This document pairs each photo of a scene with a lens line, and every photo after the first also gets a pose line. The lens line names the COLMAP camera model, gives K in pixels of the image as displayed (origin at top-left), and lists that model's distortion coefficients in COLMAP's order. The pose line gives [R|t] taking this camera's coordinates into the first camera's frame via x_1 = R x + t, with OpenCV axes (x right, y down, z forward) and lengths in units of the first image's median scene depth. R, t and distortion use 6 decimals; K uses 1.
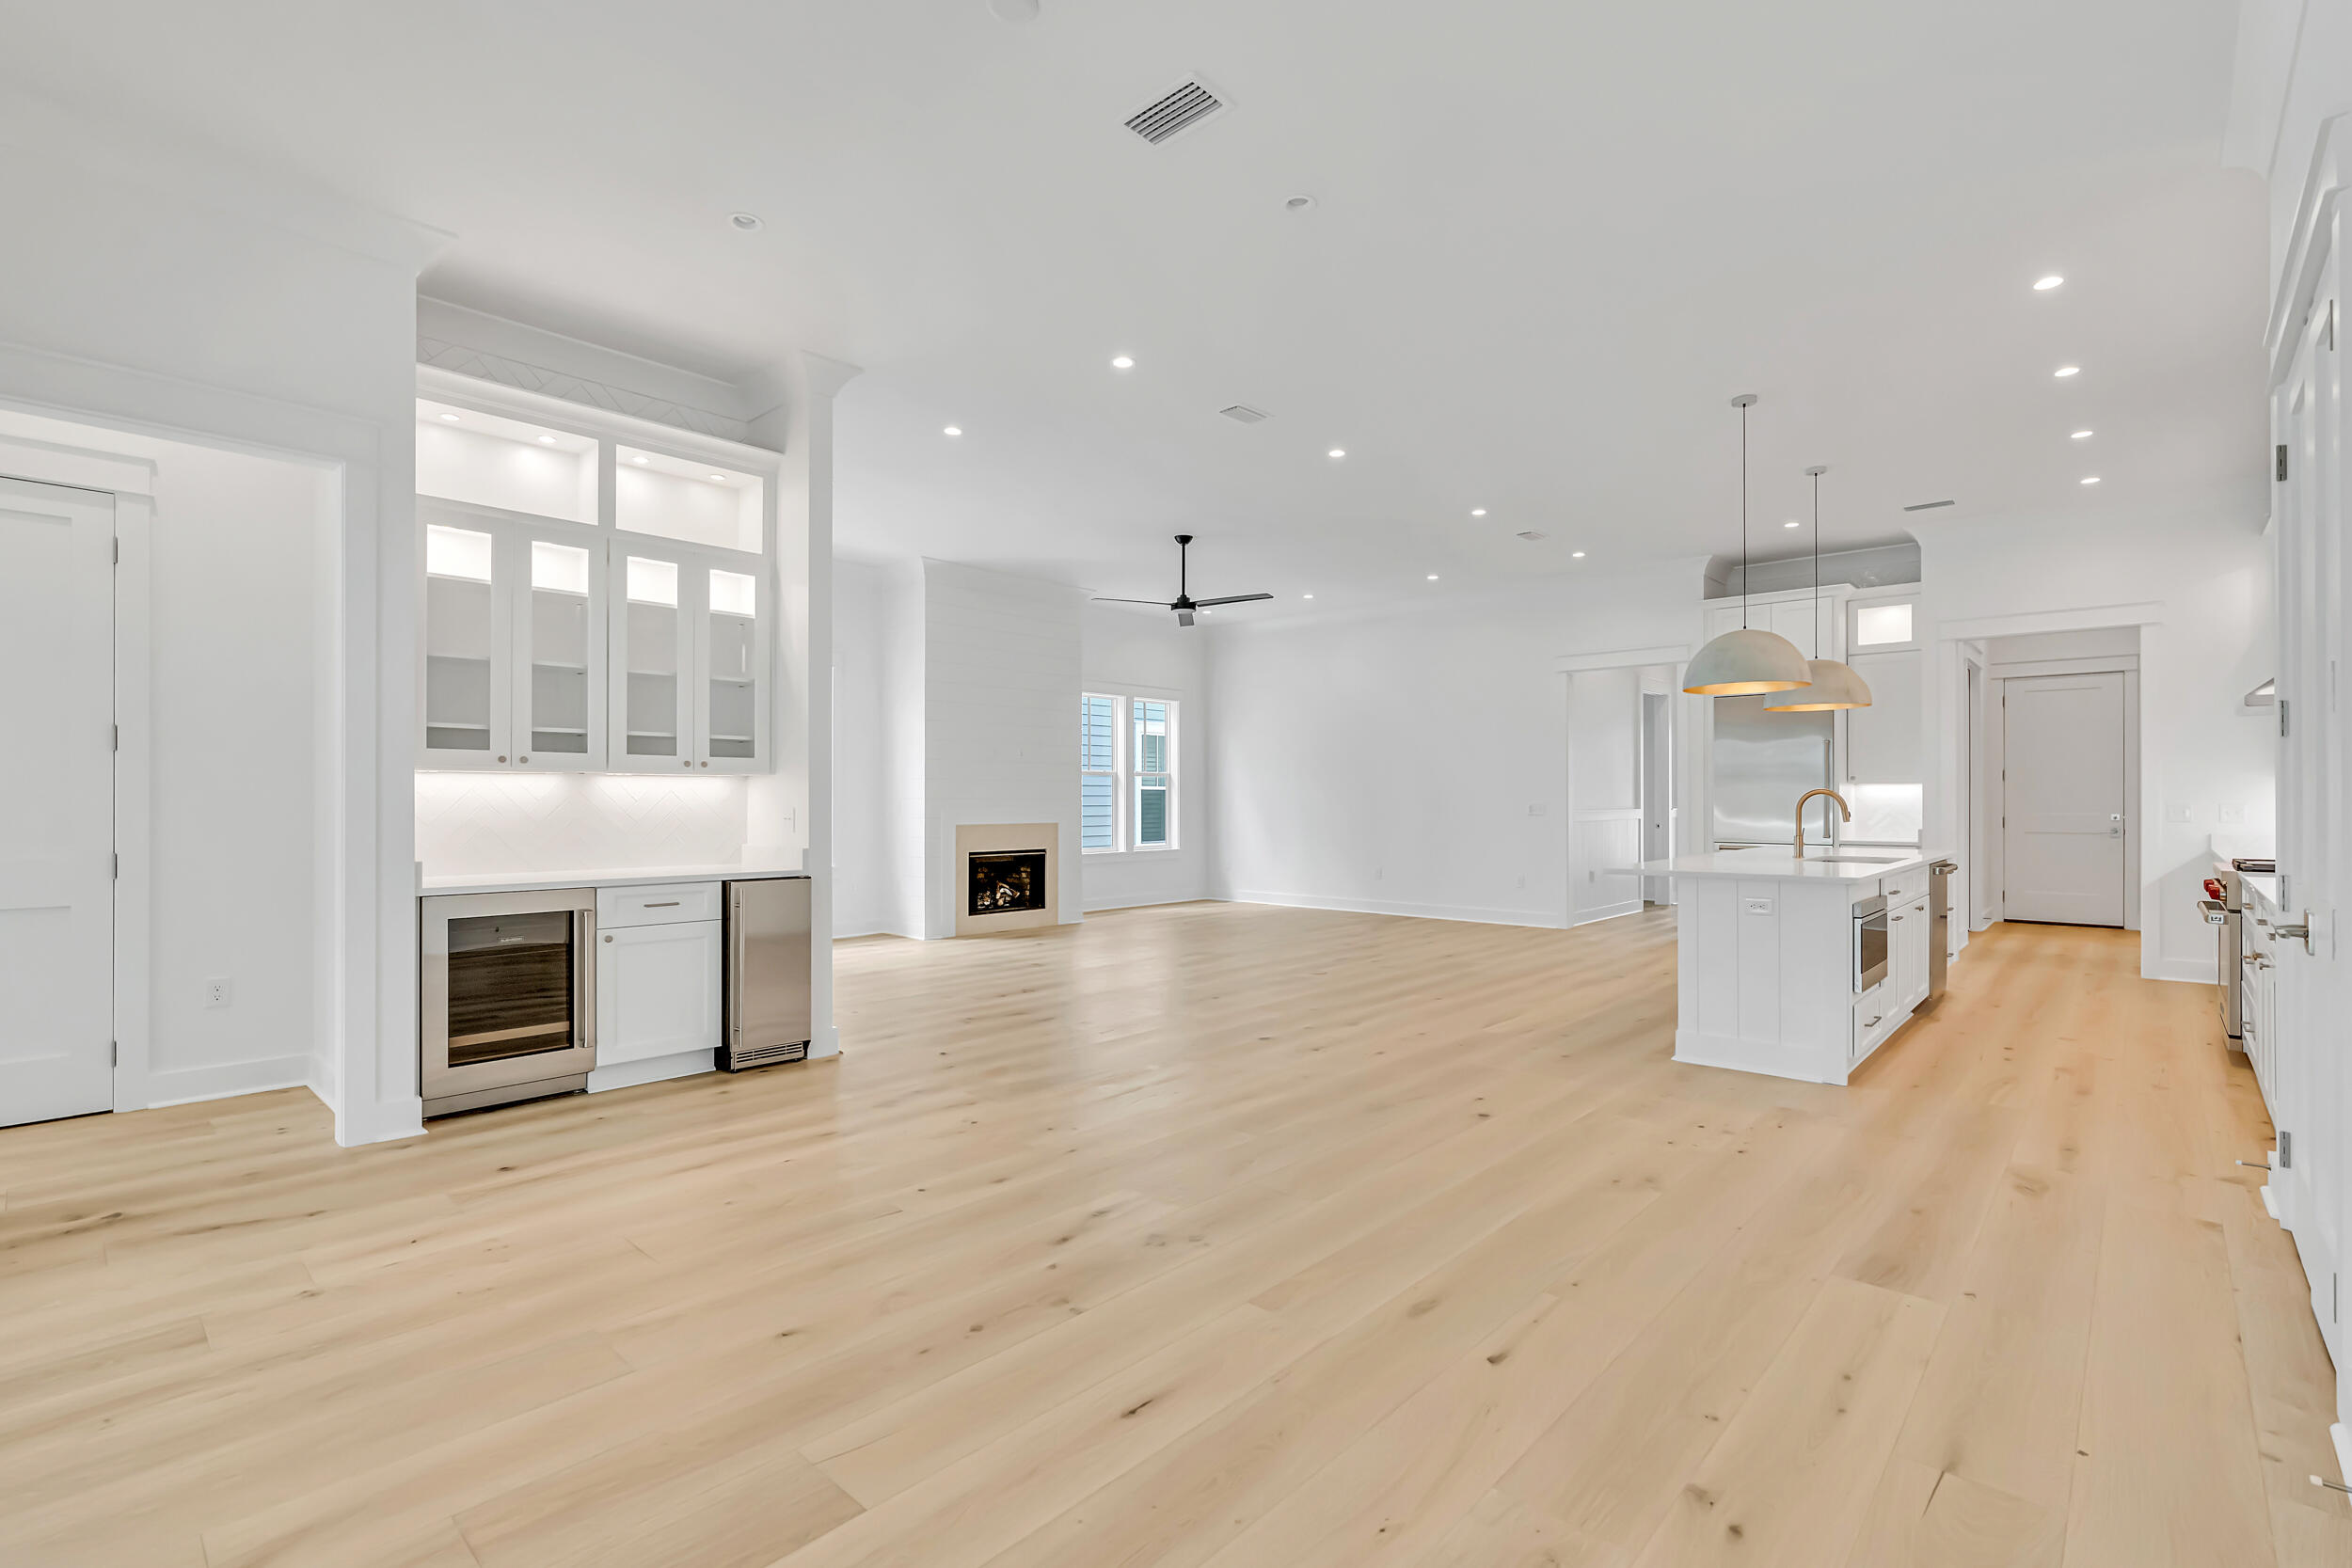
lens RADIAL K [[1063.2, 0, 1187.1], [0, 1063.2, 796.0], [0, 0, 1]] dist [-0.003422, 0.001050]
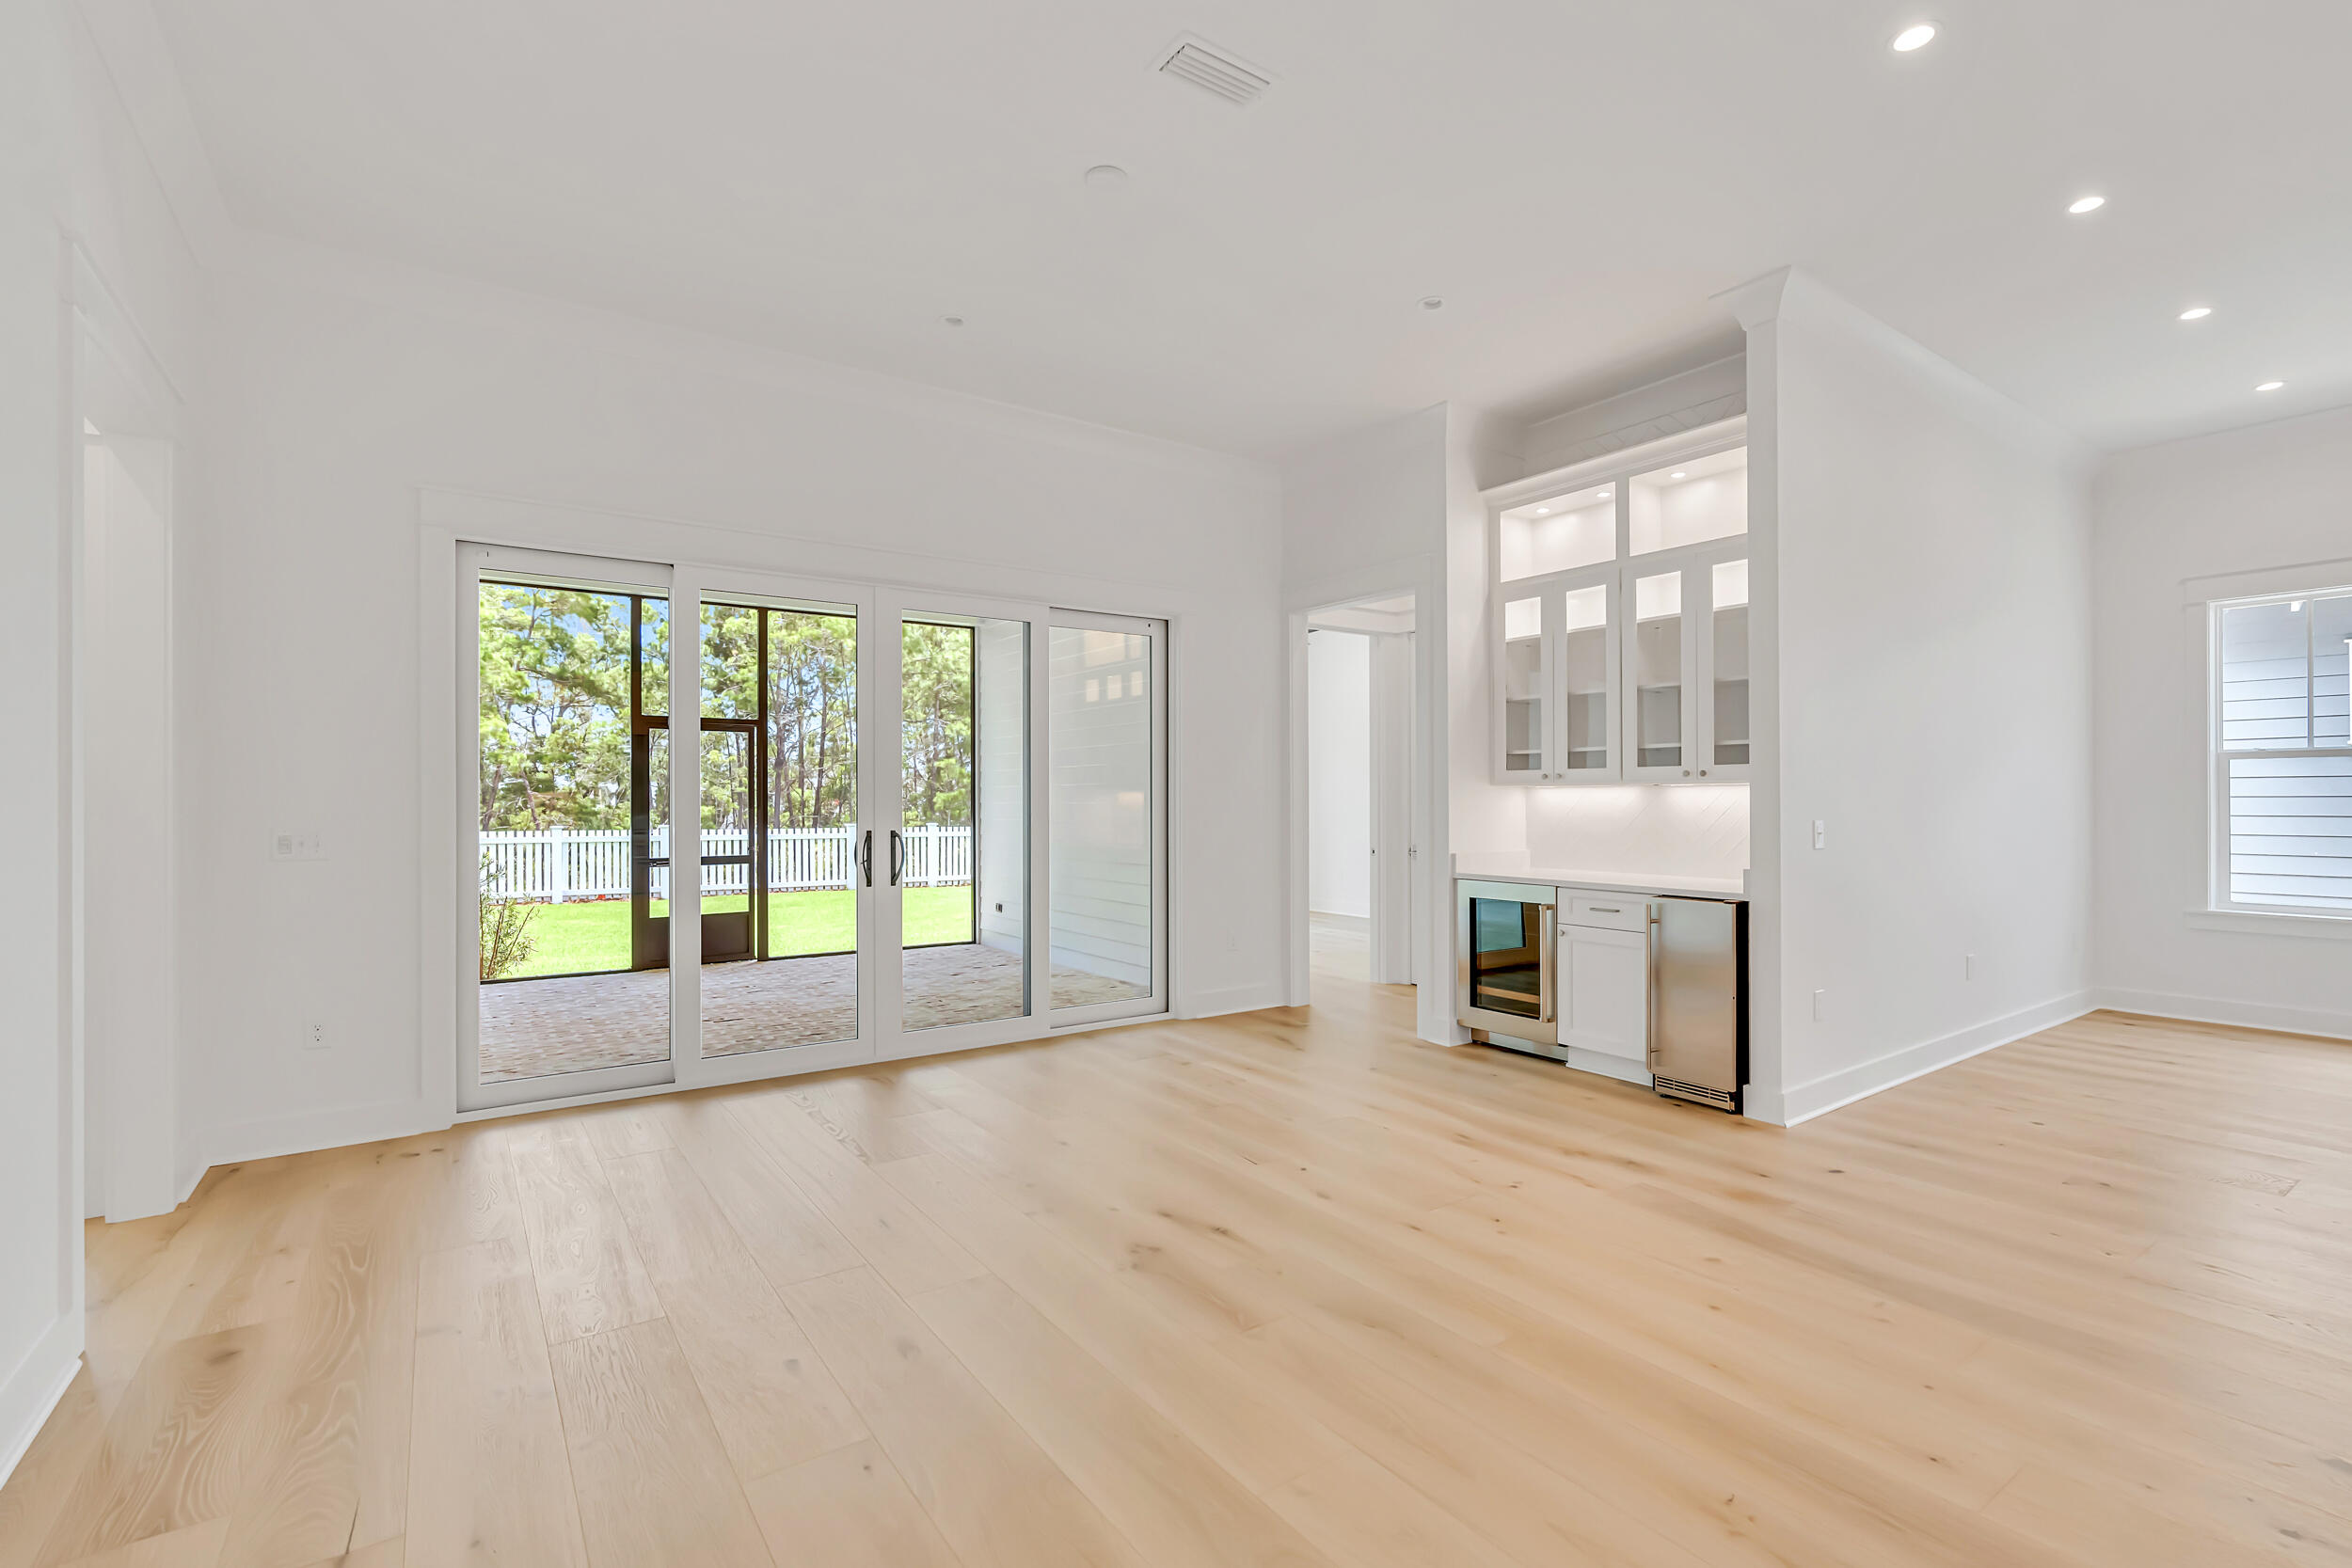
lens RADIAL K [[1063.2, 0, 1187.1], [0, 1063.2, 796.0], [0, 0, 1]] dist [-0.003422, 0.001050]
pose [[-0.217744, -0.003102, -0.976001, 0.543670], [0.005745, 0.999974, -0.004460, -0.007714], [0.975989, -0.006578, -0.217721, 0.715713]]
